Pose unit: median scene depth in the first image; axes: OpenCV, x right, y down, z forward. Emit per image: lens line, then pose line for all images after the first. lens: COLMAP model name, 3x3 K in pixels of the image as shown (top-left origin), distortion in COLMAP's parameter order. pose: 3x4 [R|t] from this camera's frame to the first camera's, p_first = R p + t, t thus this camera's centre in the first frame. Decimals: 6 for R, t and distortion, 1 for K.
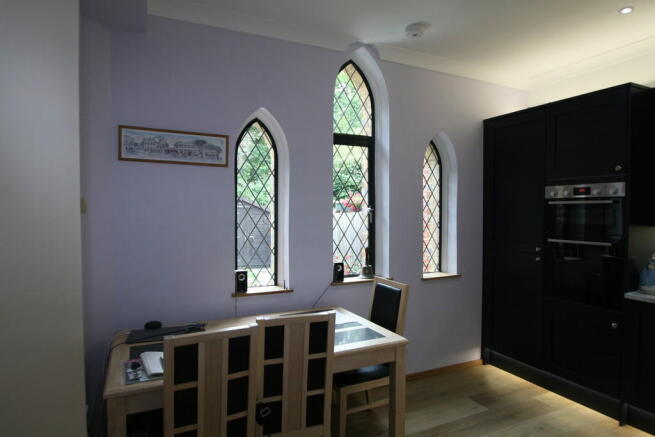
lens RADIAL K [[395.3, 0, 333.3], [0, 395.3, 221.4], [0, 0, 1]] dist [-0.022047, -0.003959]
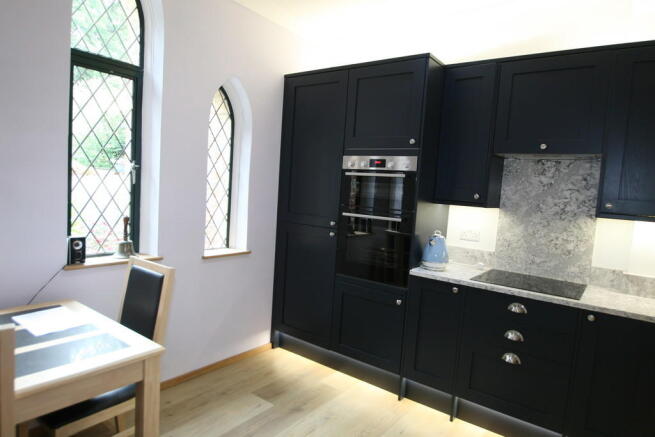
lens RADIAL K [[395.3, 0, 328.8], [0, 395.3, 219.4], [0, 0, 1]] dist [-0.022047, -0.003959]
pose [[0.887895, 0.021553, 0.459541, 0.085729], [-0.052520, 0.997120, 0.054709, 0.011456], [-0.457038, -0.072711, 0.886470, 0.179807]]
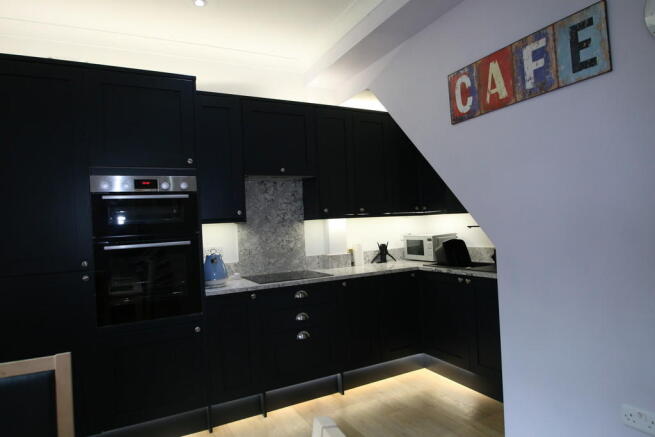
lens RADIAL K [[395.3, 0, 328.3], [0, 395.3, 220.0], [0, 0, 1]] dist [-0.022047, -0.003959]
pose [[-0.024729, 0.013384, 0.999605, -0.195473], [0.079961, 0.996733, -0.011367, 0.036681], [-0.996491, 0.079649, -0.025719, 0.590209]]
